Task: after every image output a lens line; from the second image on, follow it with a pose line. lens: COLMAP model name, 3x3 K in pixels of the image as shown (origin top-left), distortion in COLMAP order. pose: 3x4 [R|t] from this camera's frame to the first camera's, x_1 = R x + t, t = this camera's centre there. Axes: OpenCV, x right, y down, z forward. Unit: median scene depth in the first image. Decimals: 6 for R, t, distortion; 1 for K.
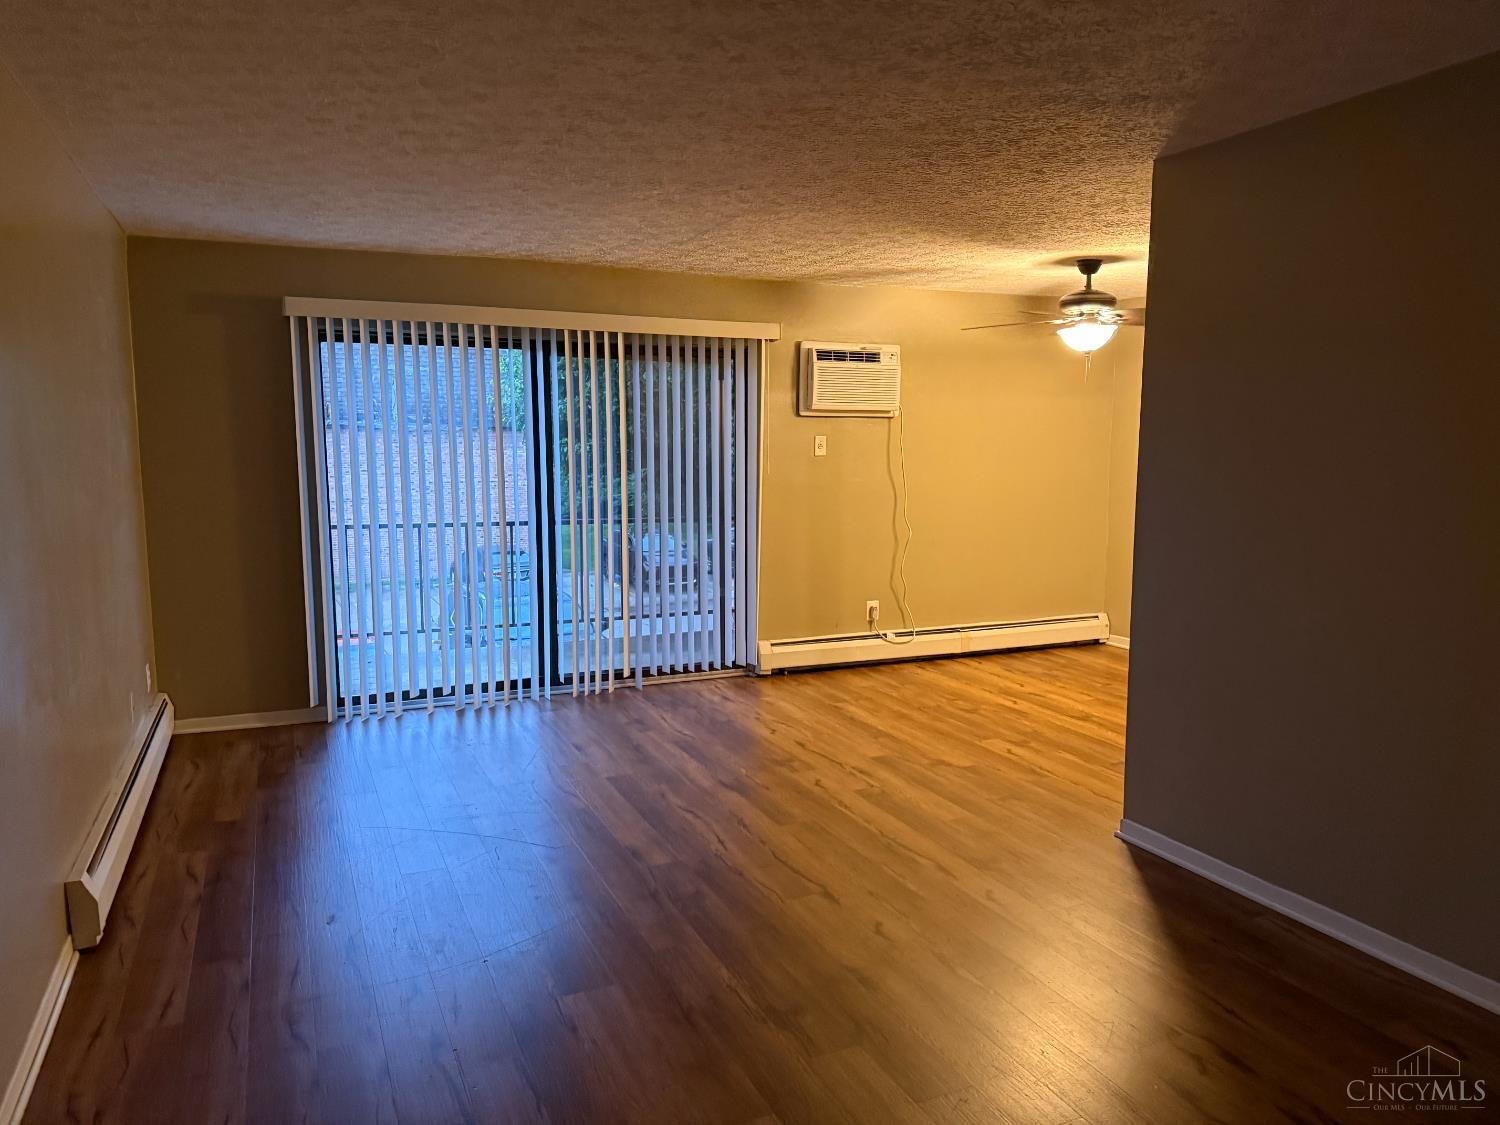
lens RADIAL K [[1075.2, 0, 749.8], [0, 1075.2, 563.7], [0, 0, 1]] dist [0.000149, -0.014651]
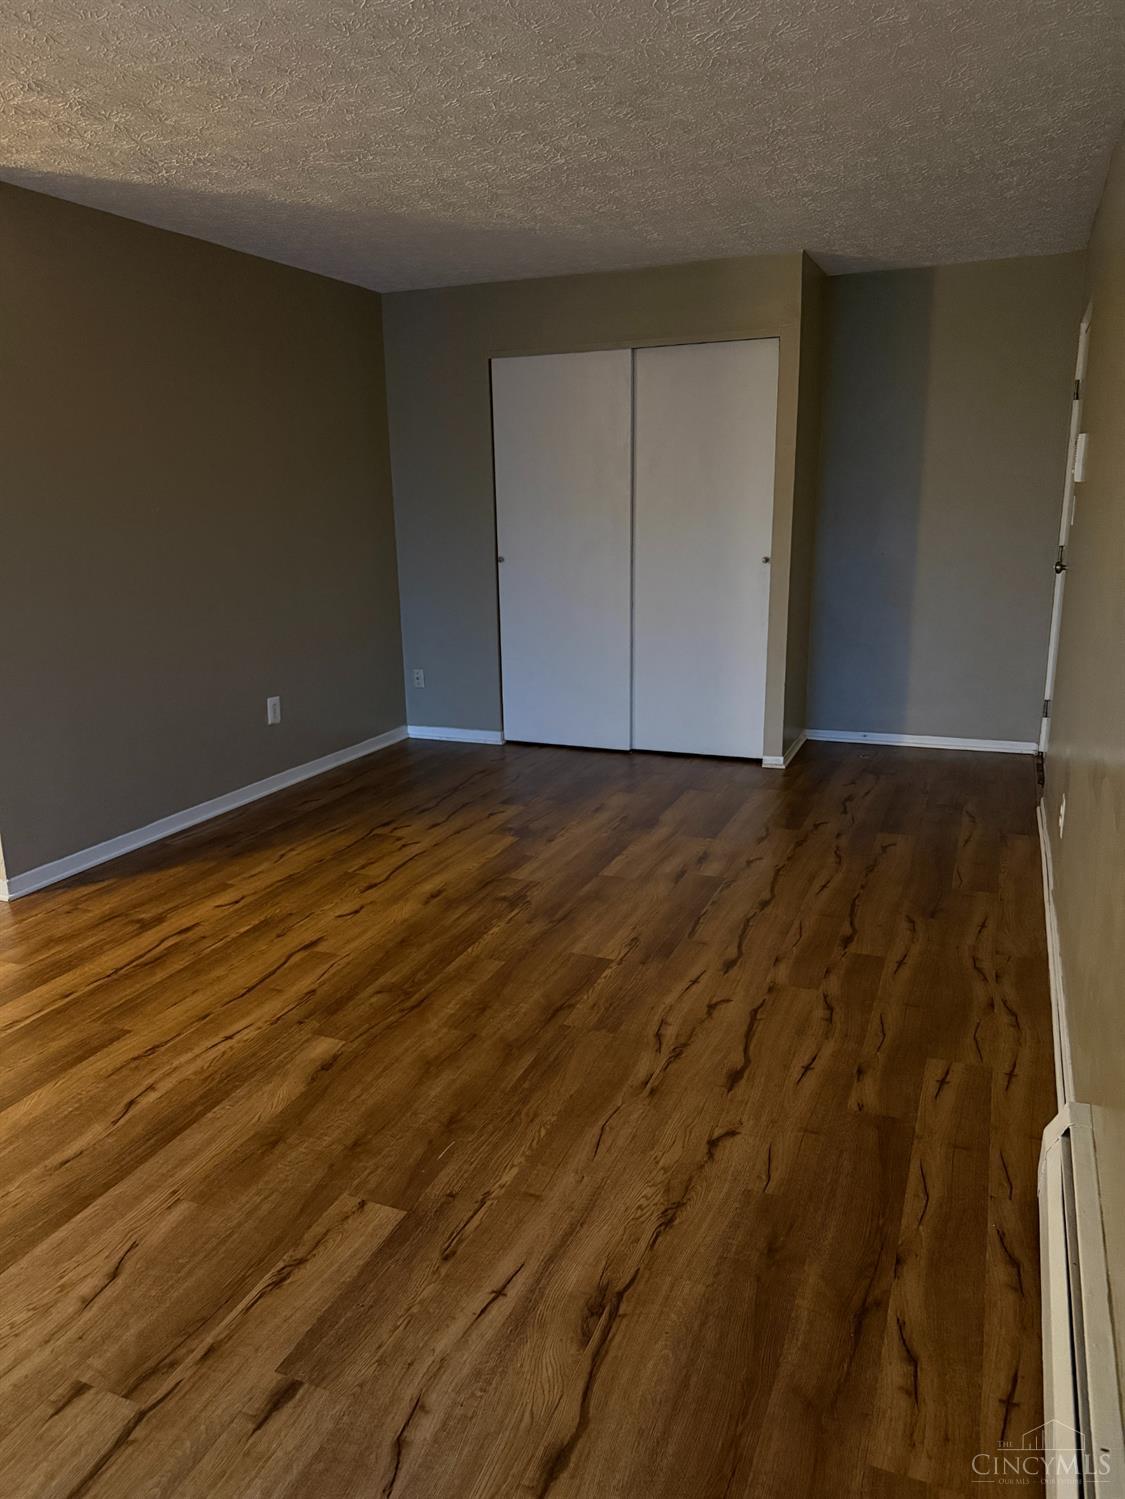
lens RADIAL K [[1074.4, 0, 562.1], [0, 1074.4, 750.1], [0, 0, 1]] dist [0.000149, -0.014651]
pose [[-0.695689, -0.161383, 0.699980, -0.749405], [0.098119, 0.943956, 0.315150, -0.146462], [-0.711610, 0.287928, -0.640865, 1.425758]]
